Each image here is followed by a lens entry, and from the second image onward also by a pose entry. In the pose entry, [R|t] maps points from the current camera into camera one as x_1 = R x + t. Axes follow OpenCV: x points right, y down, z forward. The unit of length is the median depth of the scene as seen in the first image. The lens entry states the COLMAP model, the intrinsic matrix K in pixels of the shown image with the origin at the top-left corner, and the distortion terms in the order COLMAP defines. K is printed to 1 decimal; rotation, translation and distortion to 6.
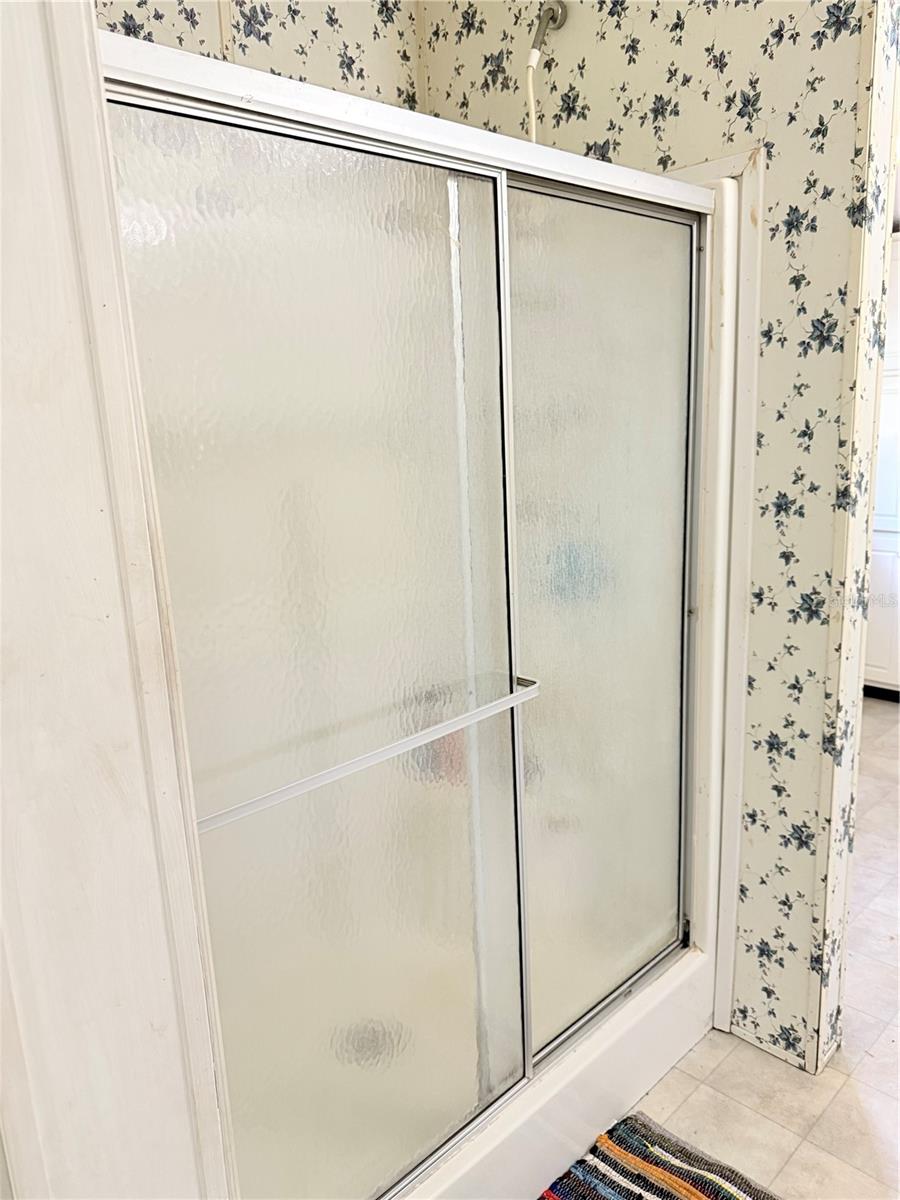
lens RADIAL K [[851.4, 0, 472.7], [0, 851.4, 603.2], [0, 0, 1]] dist [-0.004130, 0.003854]
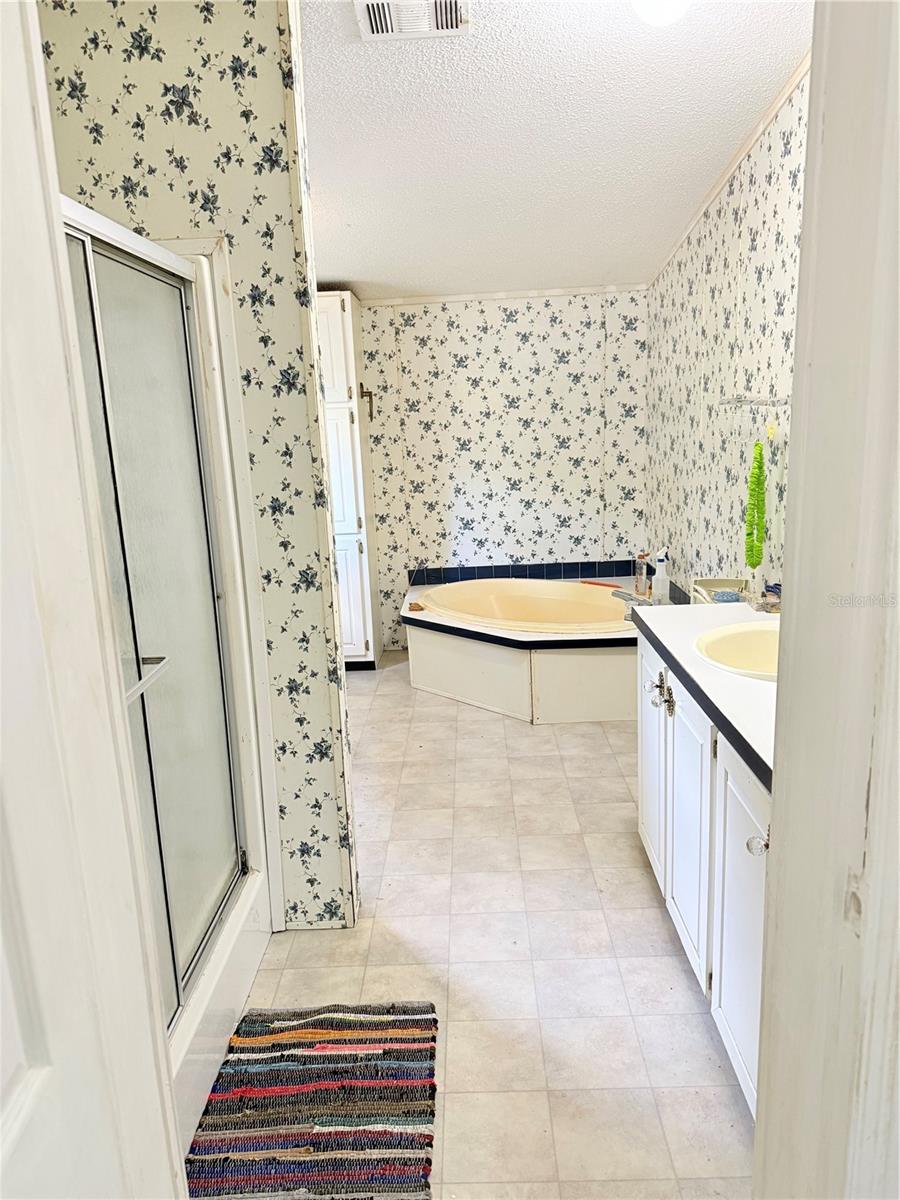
lens RADIAL K [[828.4, 0, 450.0], [0, 828.4, 600.0], [0, 0, 1]] dist [0.135113, -0.217320]
pose [[0.711234, -0.134186, 0.690030, -0.369935], [0.163382, 0.986285, 0.023394, 0.043741], [-0.683705, 0.096100, 0.723403, -0.125828]]
